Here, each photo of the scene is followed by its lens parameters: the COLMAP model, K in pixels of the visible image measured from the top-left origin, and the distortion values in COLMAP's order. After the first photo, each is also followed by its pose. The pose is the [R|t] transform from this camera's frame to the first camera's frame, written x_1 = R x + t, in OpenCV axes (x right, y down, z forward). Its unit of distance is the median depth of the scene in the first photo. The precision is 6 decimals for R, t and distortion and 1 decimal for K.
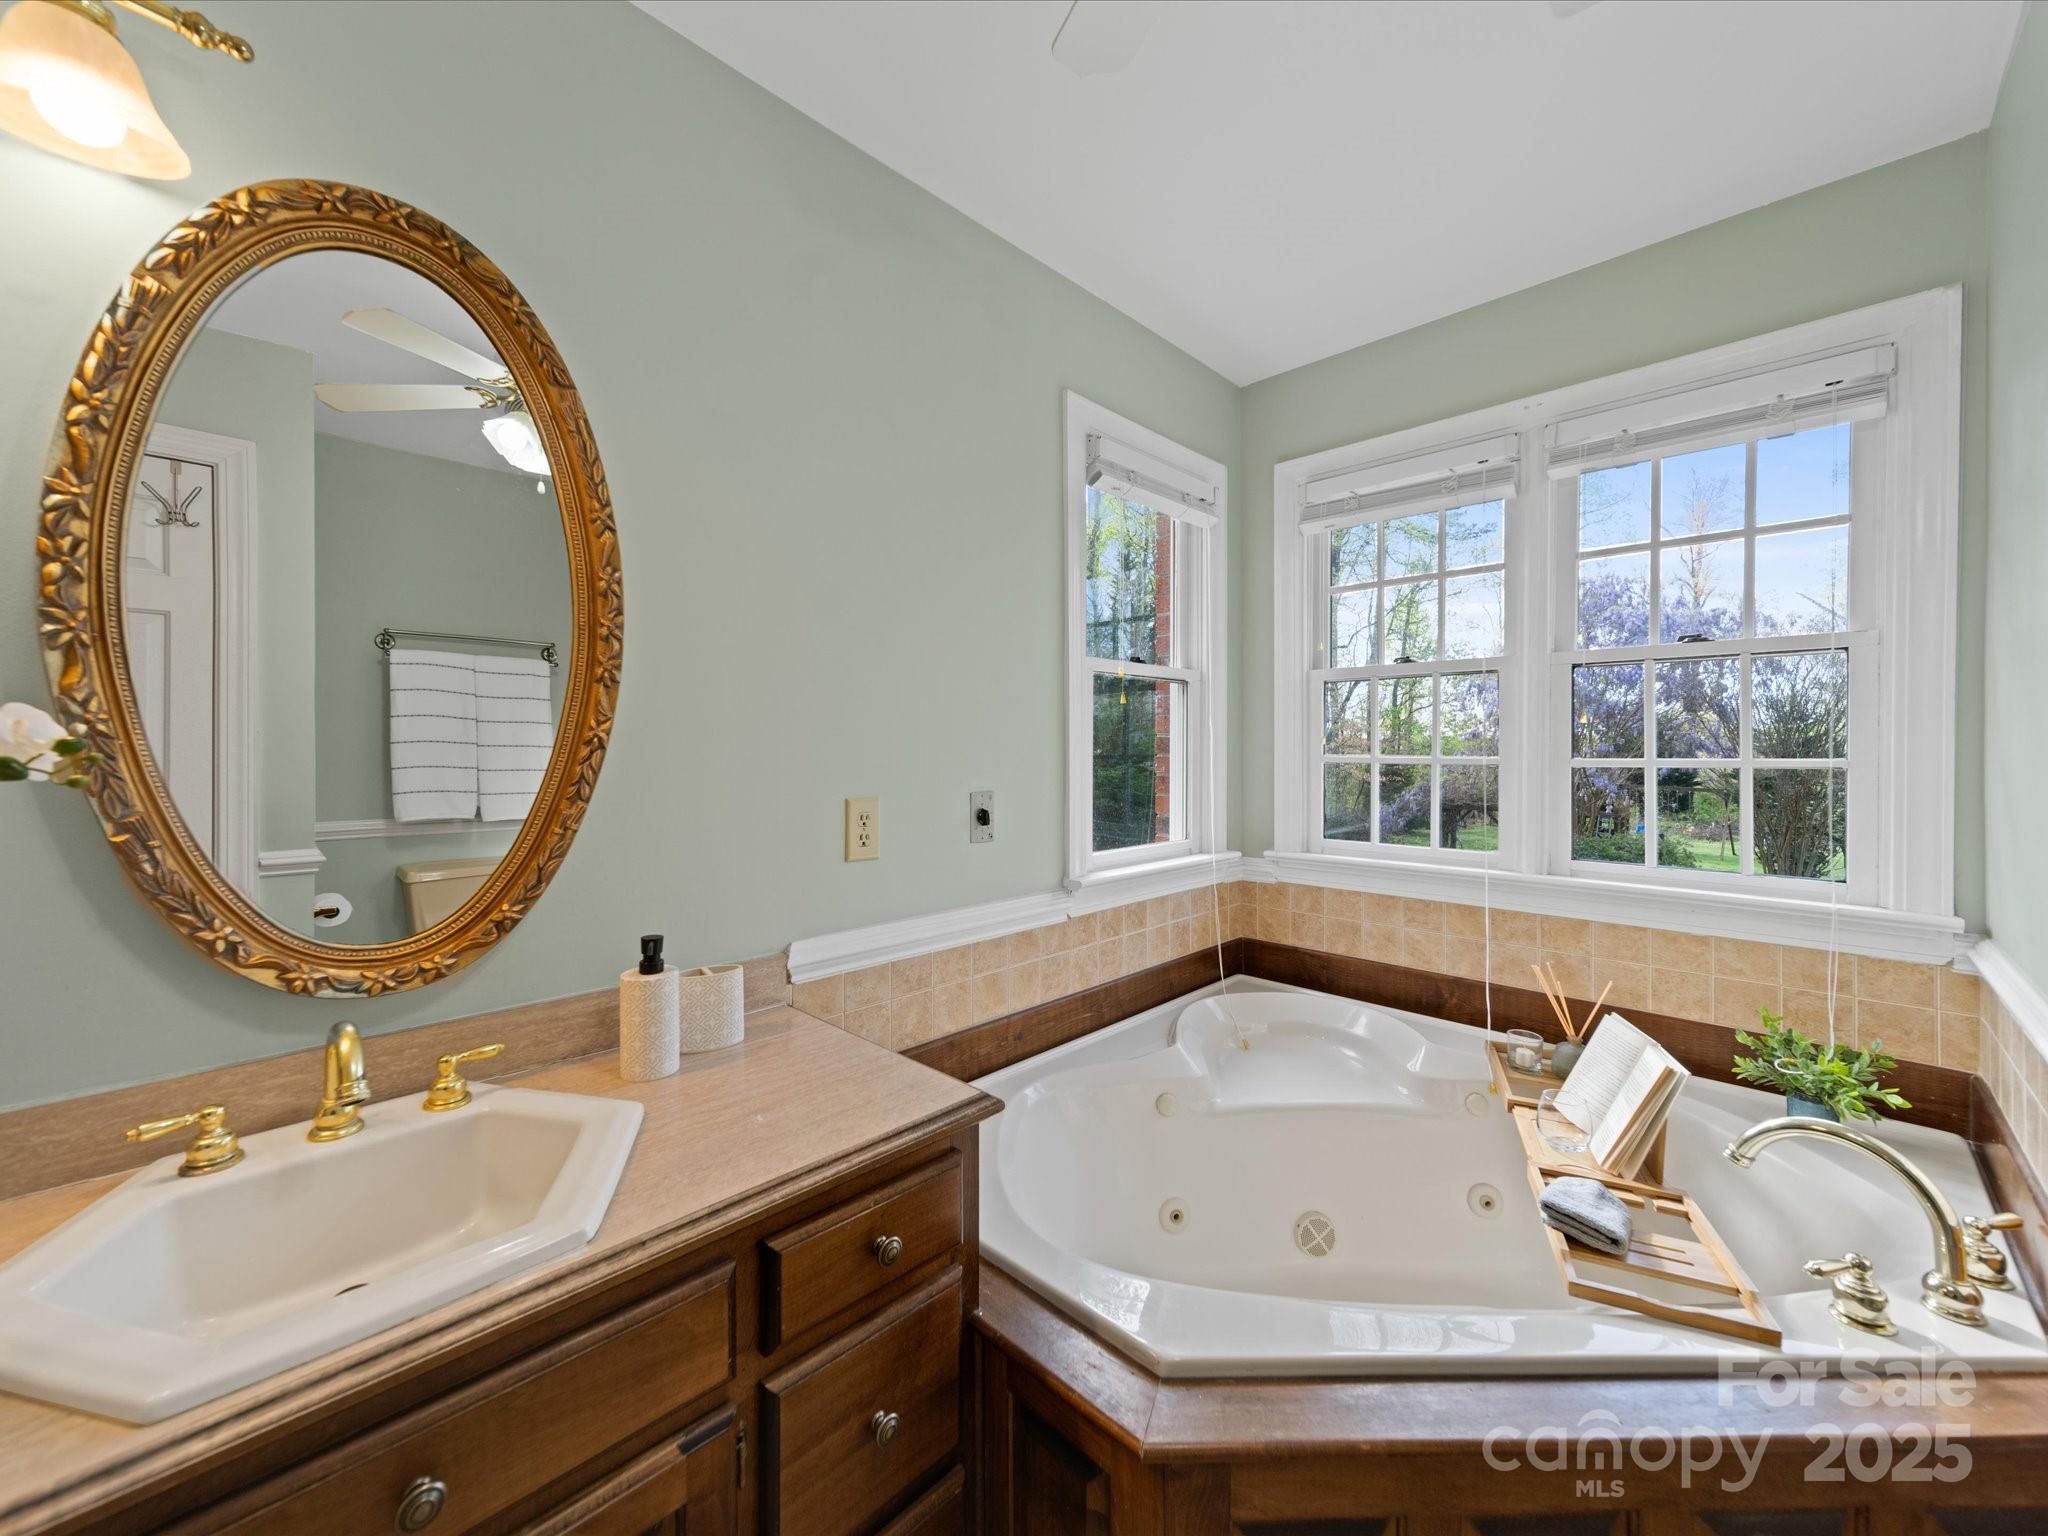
lens RADIAL K [[802.0, 0, 1026.8], [0, 802.0, 760.8], [0, 0, 1]] dist [0.007274, -0.000519]
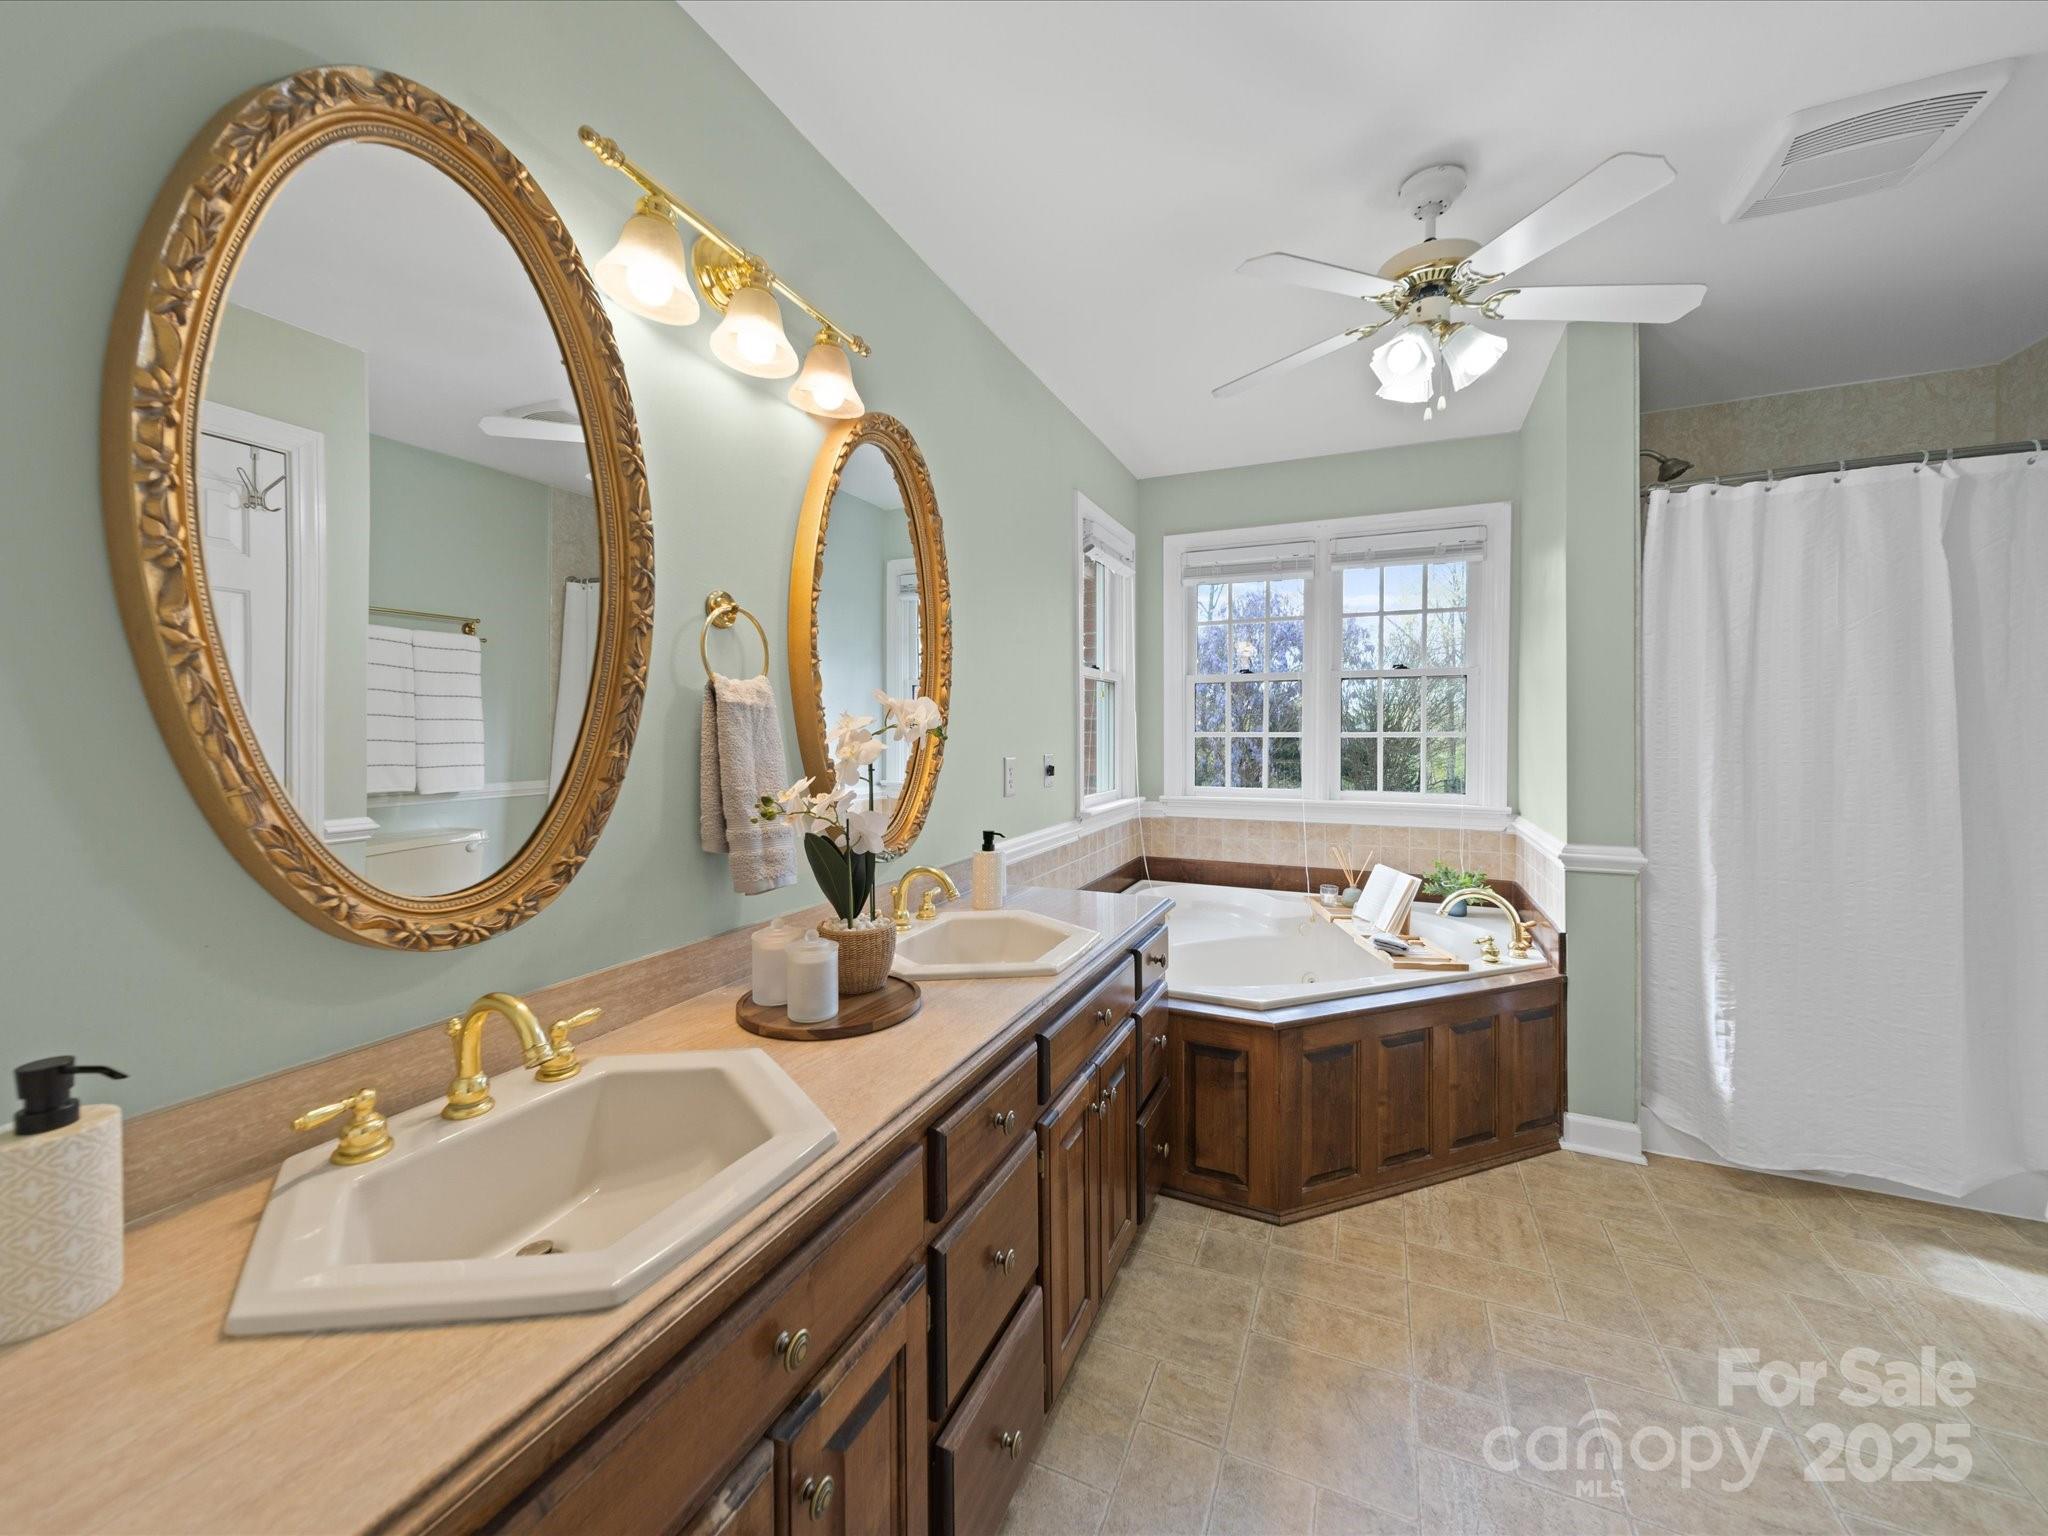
lens RADIAL K [[802.0, 0, 1026.8], [0, 802.0, 760.8], [0, 0, 1]] dist [0.007274, -0.000519]
pose [[0.937144, -0.008771, 0.348833, -0.512701], [-0.000936, 0.999617, 0.027647, 0.005773], [-0.348942, -0.026236, 0.936777, -0.355988]]
